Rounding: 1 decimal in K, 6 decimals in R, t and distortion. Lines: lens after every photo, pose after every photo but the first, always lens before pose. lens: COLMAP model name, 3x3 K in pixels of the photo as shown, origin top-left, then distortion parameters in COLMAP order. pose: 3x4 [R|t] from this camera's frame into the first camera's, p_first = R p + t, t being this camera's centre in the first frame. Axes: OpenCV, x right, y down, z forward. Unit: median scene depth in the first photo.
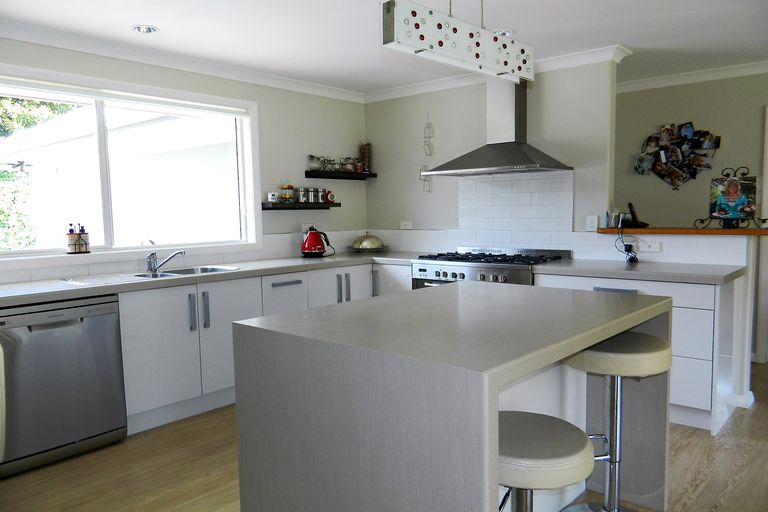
lens RADIAL K [[568.1, 0, 383.0], [0, 568.1, 254.0], [0, 0, 1]] dist [0.008698, -0.017285]
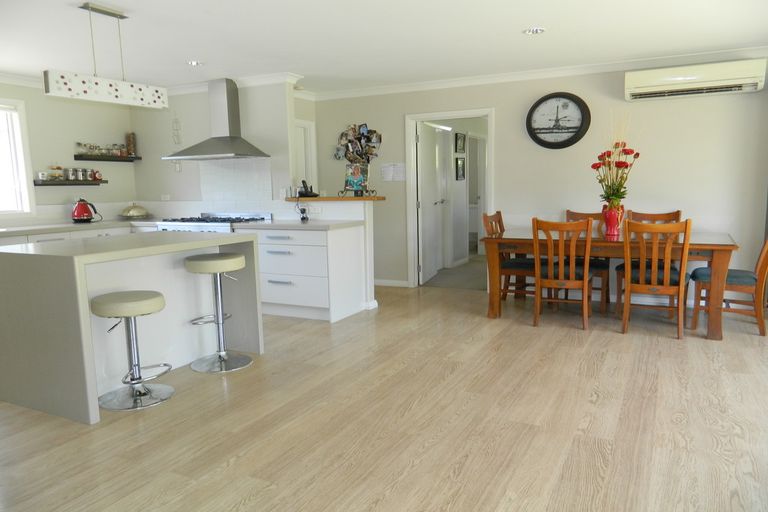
lens RADIAL K [[568.1, 0, 385.9], [0, 568.1, 264.2], [0, 0, 1]] dist [0.008698, -0.017285]
pose [[0.972493, -0.034085, 0.230423, 0.252966], [0.021051, 0.998049, 0.058788, 0.039644], [-0.231977, -0.052320, 0.971313, -0.431118]]
